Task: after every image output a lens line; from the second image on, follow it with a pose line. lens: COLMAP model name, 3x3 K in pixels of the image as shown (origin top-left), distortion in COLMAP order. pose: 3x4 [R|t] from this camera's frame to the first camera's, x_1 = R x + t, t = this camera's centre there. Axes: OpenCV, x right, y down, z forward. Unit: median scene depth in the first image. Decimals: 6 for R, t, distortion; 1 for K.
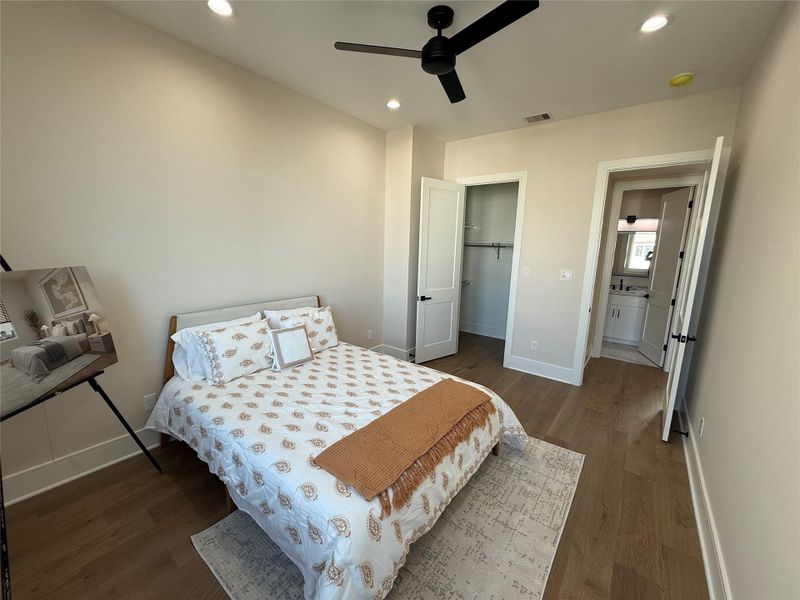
lens RADIAL K [[318.9, 0, 397.9], [0, 318.9, 299.5], [0, 0, 1]] dist [-0.001134, -0.000404]
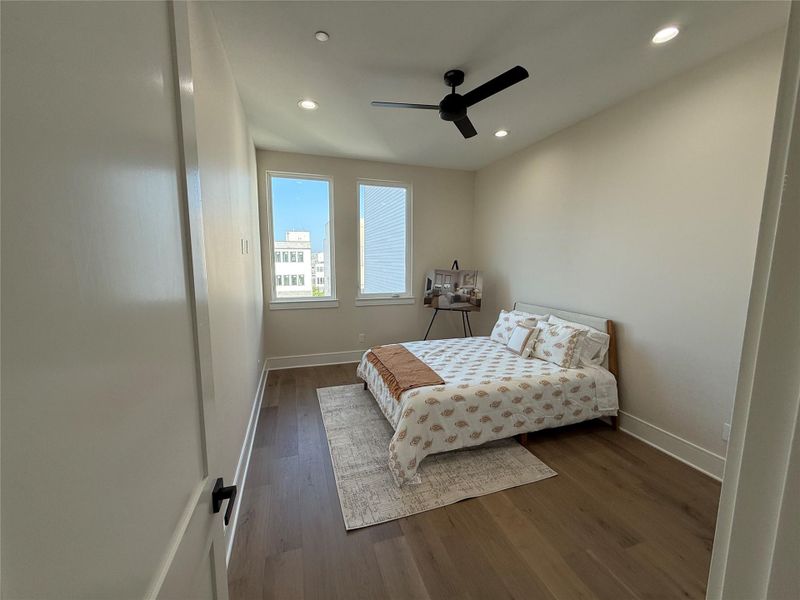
lens RADIAL K [[318.9, 0, 397.9], [0, 318.9, 299.5], [0, 0, 1]] dist [-0.001134, -0.000404]
pose [[-0.554028, 0.080509, -0.828596, 1.359382], [-0.157737, 0.967131, 0.199439, -0.256794], [0.817418, 0.241195, -0.523119, 1.677234]]
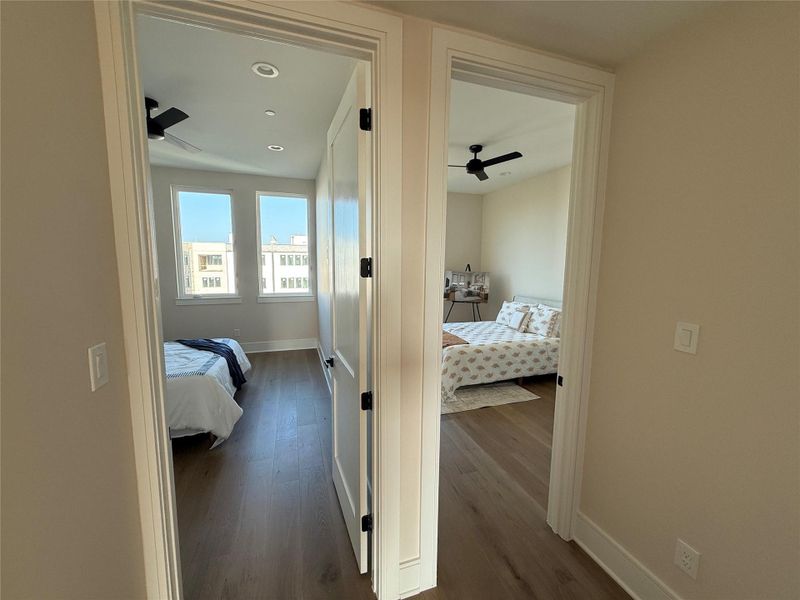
lens RADIAL K [[318.9, 0, 397.9], [0, 318.9, 299.5], [0, 0, 1]] dist [-0.001134, -0.000404]
pose [[-0.550651, 0.068382, -0.831930, 2.102340], [-0.163038, 0.968633, 0.187533, -0.268266], [0.818659, 0.238901, -0.522230, 1.851884]]
